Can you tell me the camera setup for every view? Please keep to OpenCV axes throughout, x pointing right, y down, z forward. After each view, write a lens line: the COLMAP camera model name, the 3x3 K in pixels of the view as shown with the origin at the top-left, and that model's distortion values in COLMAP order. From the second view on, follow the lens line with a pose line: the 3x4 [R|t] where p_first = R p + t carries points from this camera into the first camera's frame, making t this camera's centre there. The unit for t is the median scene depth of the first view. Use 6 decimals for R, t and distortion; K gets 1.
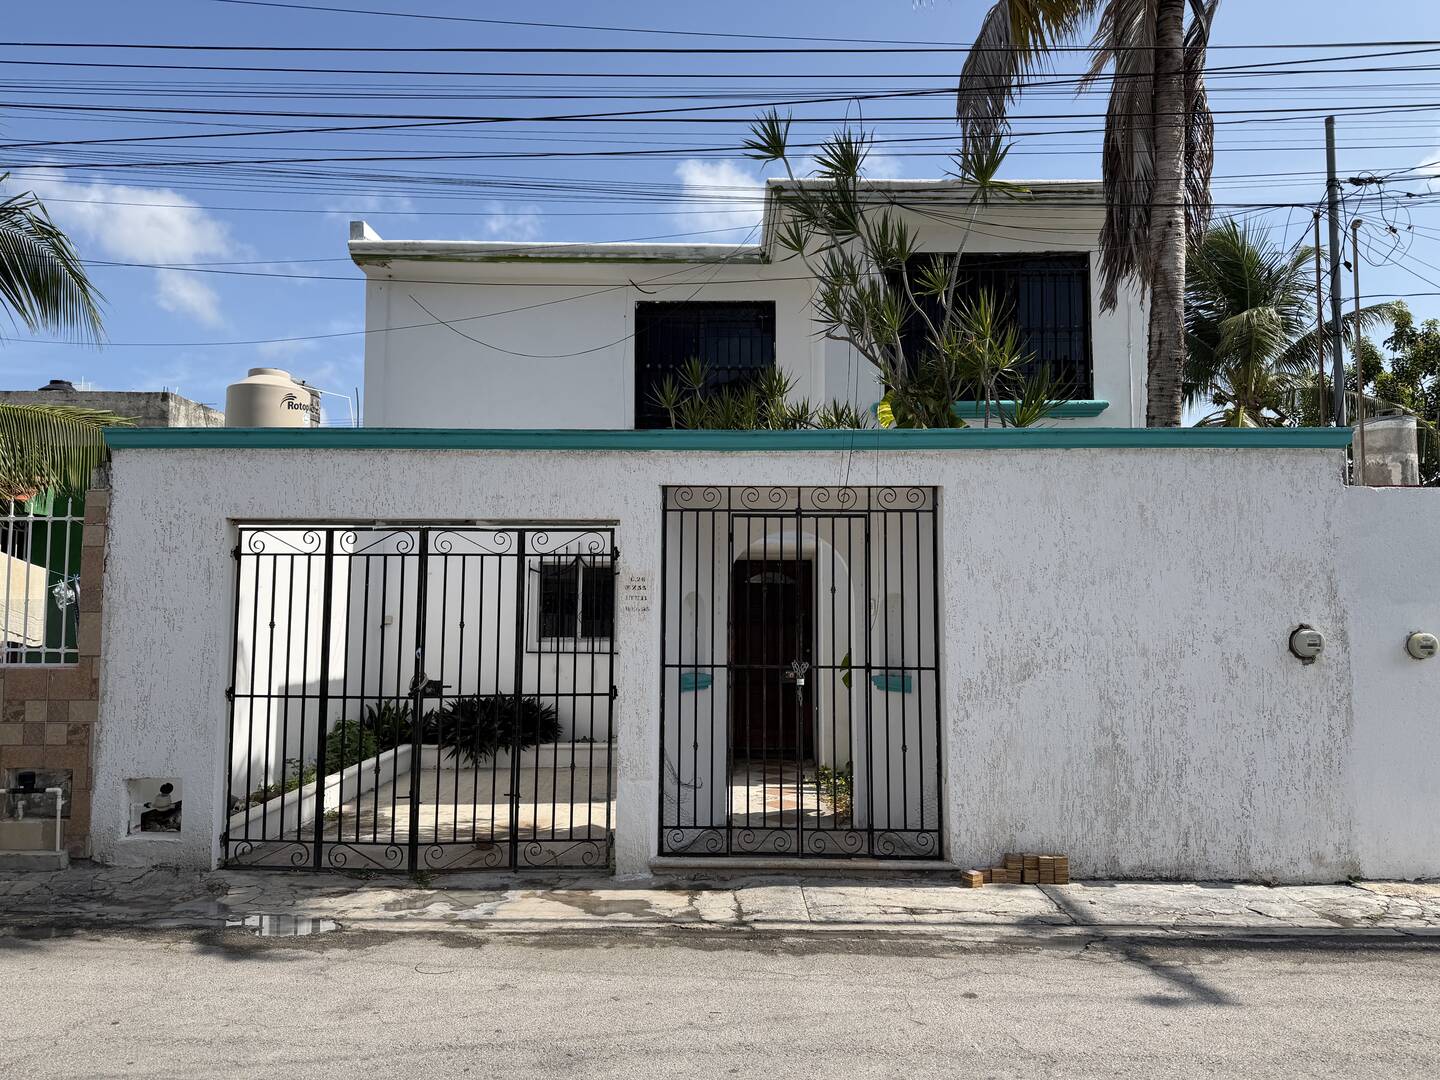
lens RADIAL K [[1015.6, 0, 714.2], [0, 1015.6, 542.1], [0, 0, 1]] dist [0.044861, -0.055816]
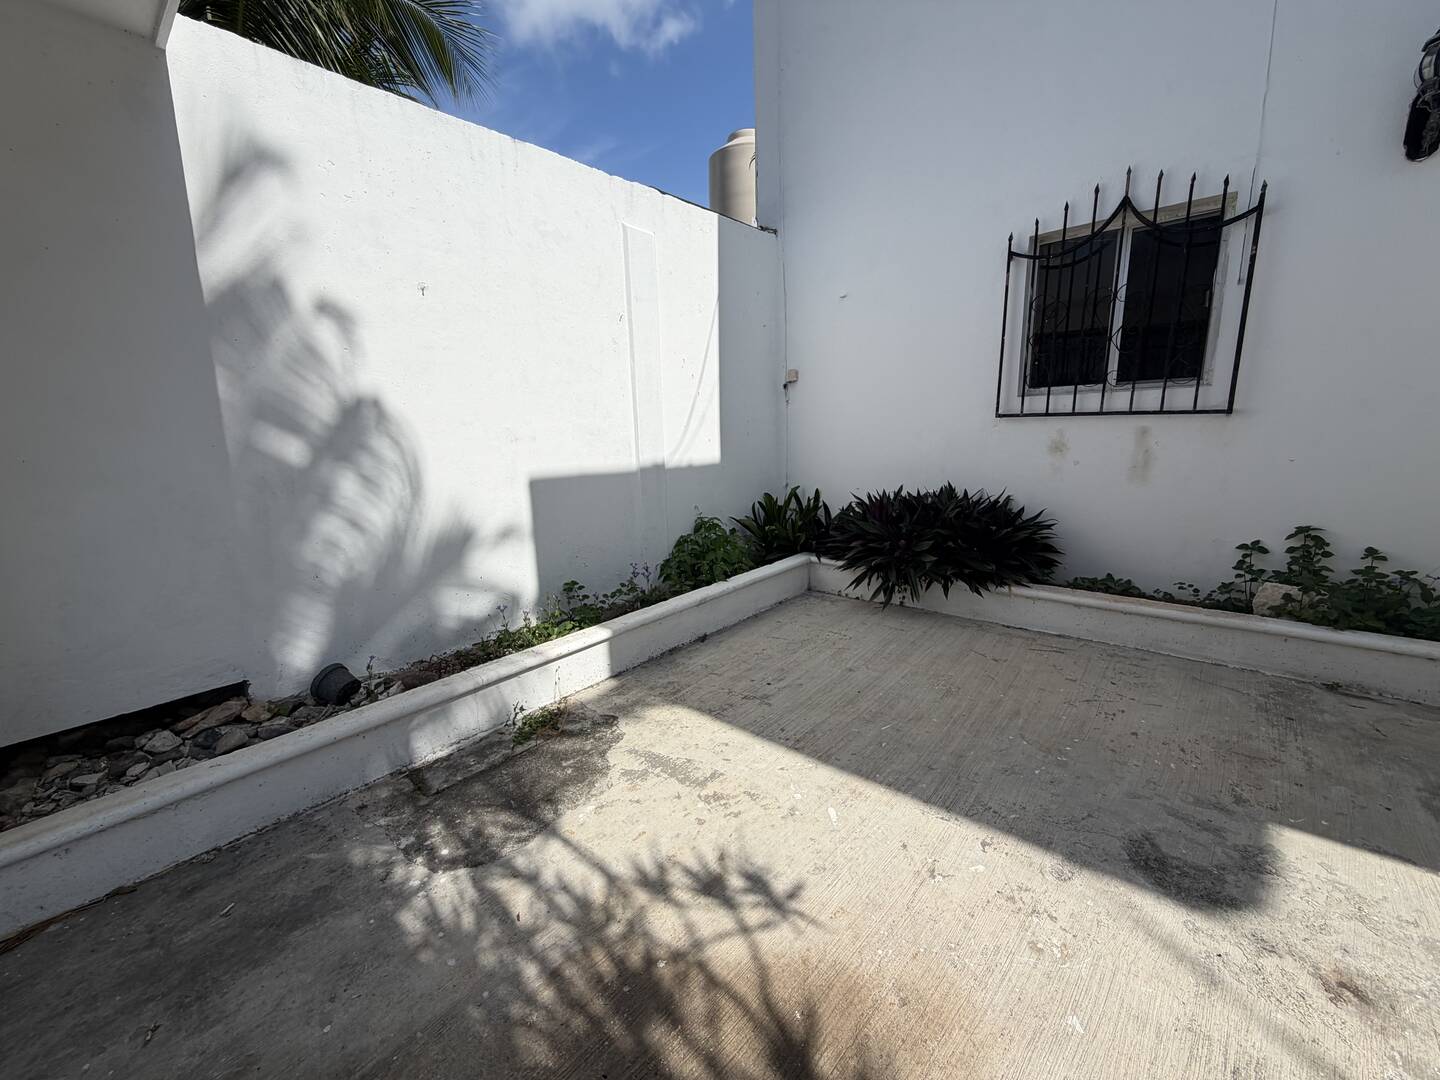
lens RADIAL K [[576.0, 0, 715.2], [0, 576.0, 537.4], [0, 0, 1]] dist [0.001412, 0.000068]
pose [[0.750719, 0.101108, -0.652839, -0.086655], [0.085842, 0.964910, 0.248152, 0.080240], [0.655021, -0.242333, 0.715697, 0.654378]]
